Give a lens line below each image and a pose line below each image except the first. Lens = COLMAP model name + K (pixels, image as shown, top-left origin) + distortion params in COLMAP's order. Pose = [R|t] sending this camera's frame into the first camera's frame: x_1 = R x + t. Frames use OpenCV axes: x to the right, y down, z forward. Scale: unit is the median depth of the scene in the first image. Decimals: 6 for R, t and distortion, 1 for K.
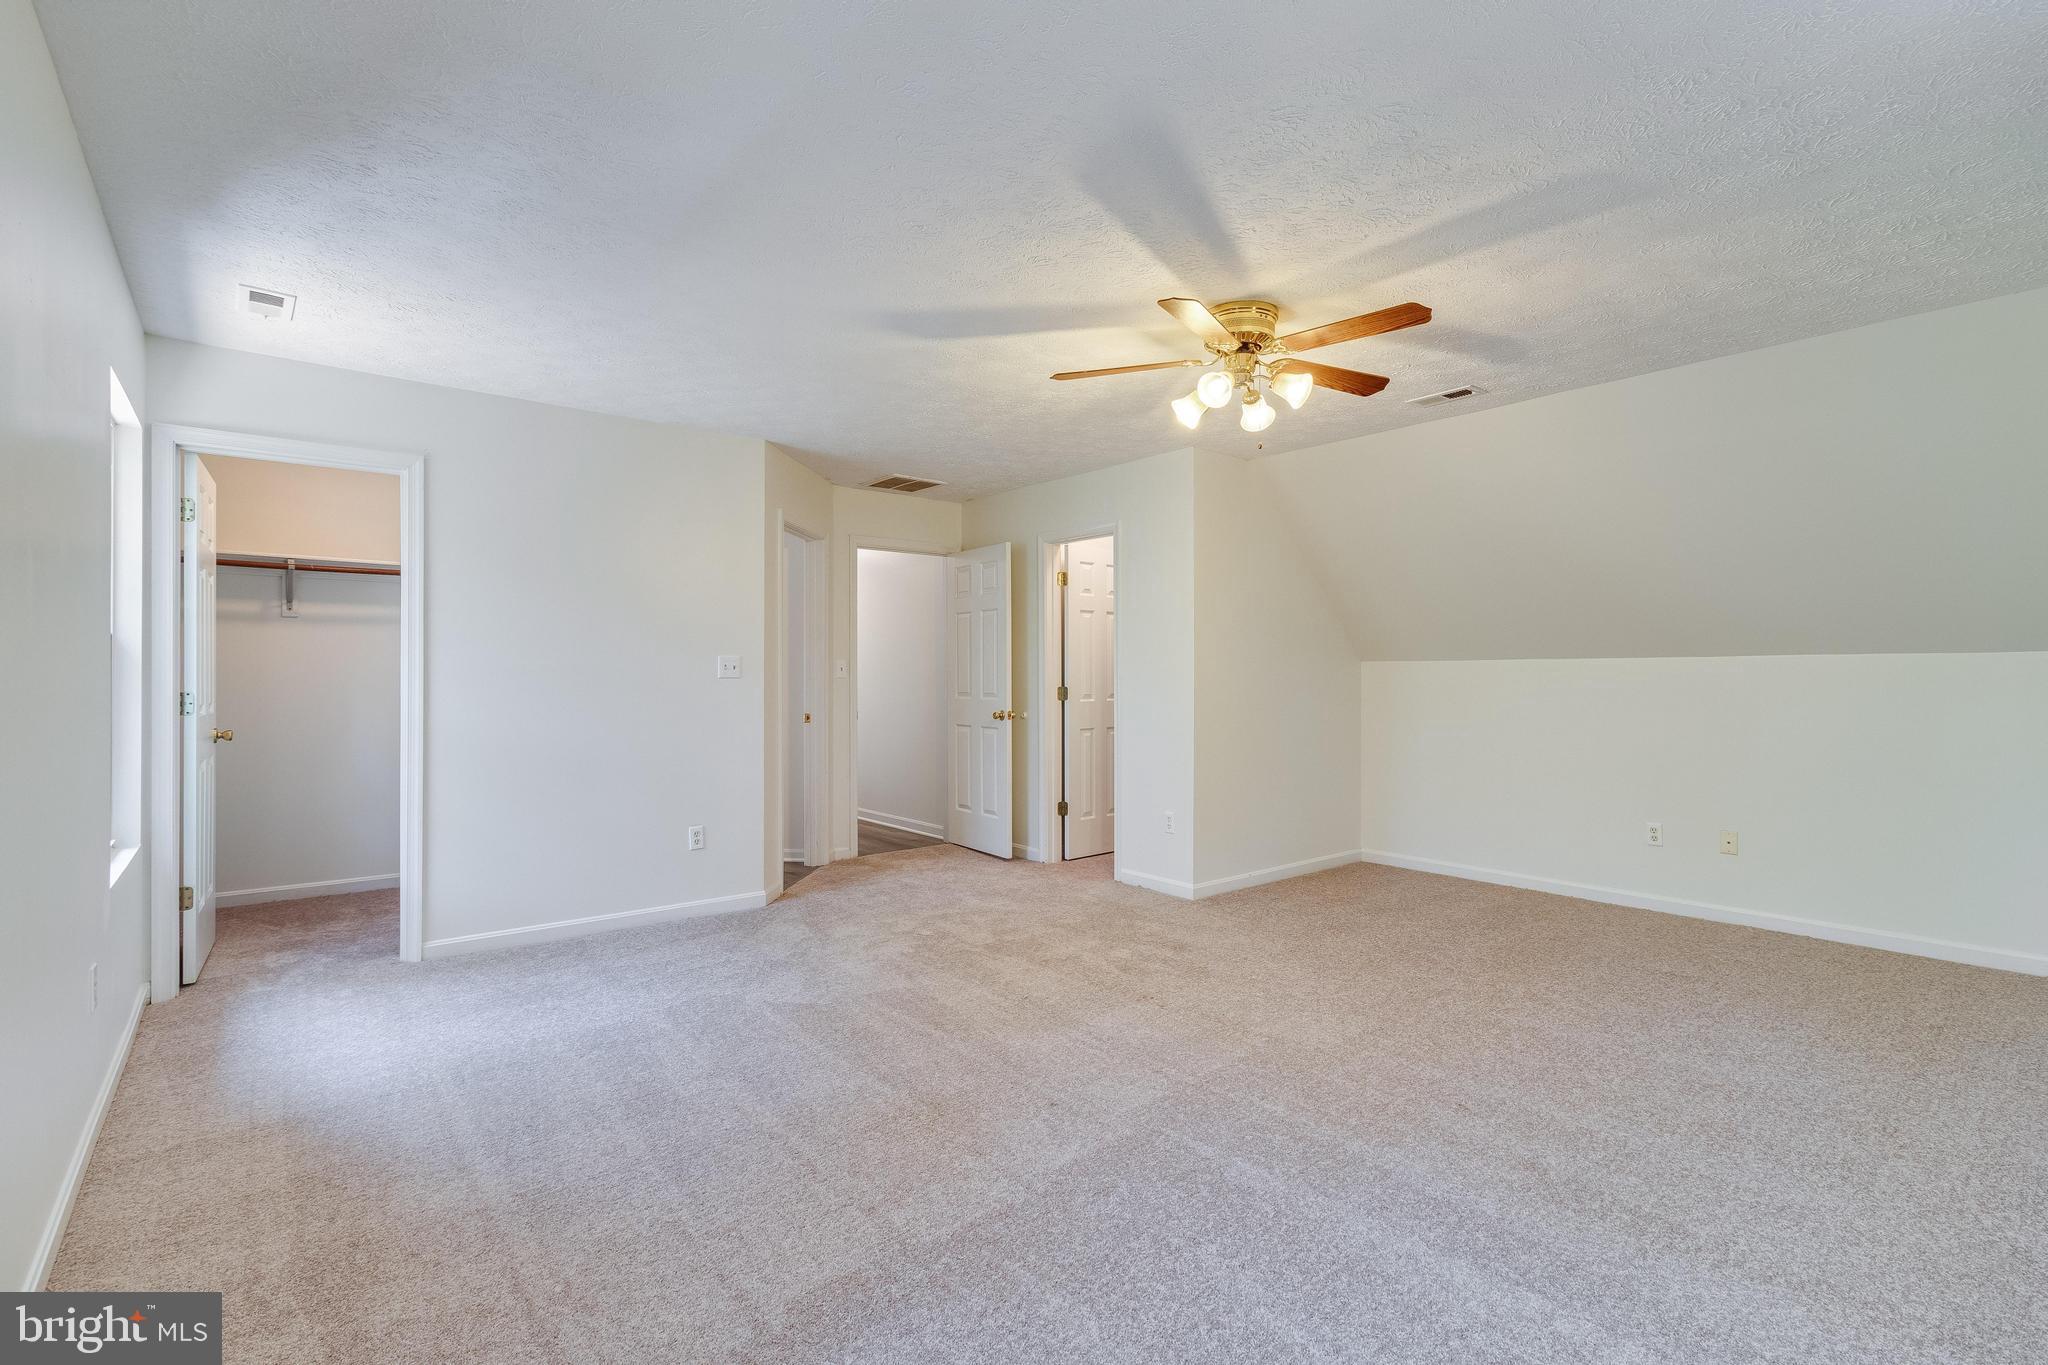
lens RADIAL K [[930.8, 0, 1026.7], [0, 930.8, 678.7], [0, 0, 1]] dist [0.000312, 0.000136]
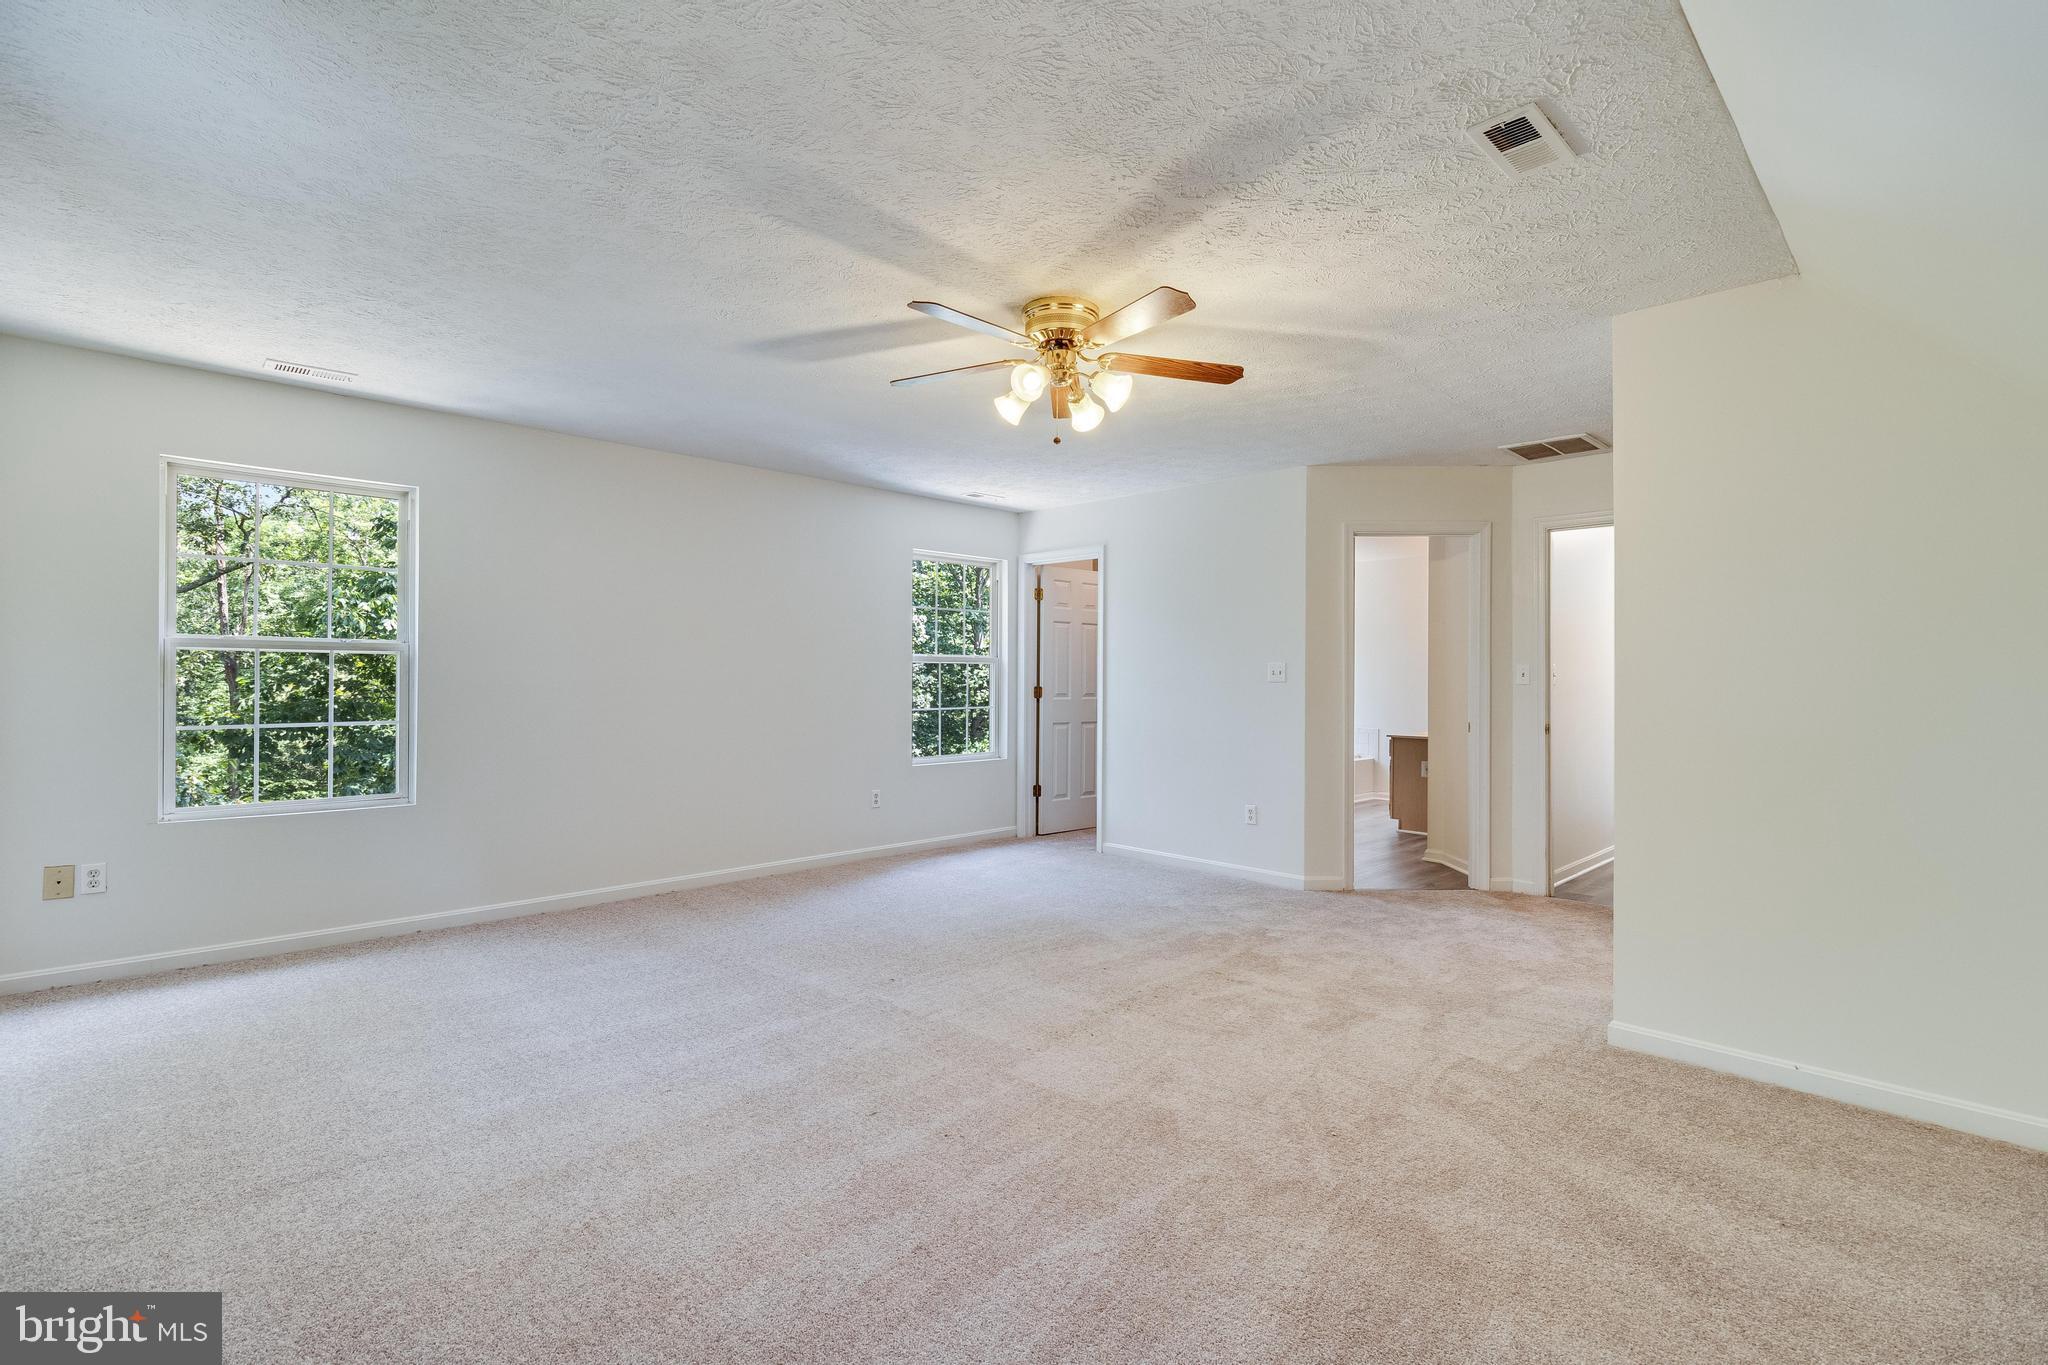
lens RADIAL K [[930.8, 0, 1026.2], [0, 930.8, 680.4], [0, 0, 1]] dist [0.000312, 0.000136]
pose [[0.071057, -0.004128, -0.997464, 0.981631], [-0.008360, 0.999954, -0.004734, 0.006379], [0.997437, 0.008675, 0.071020, 0.739489]]
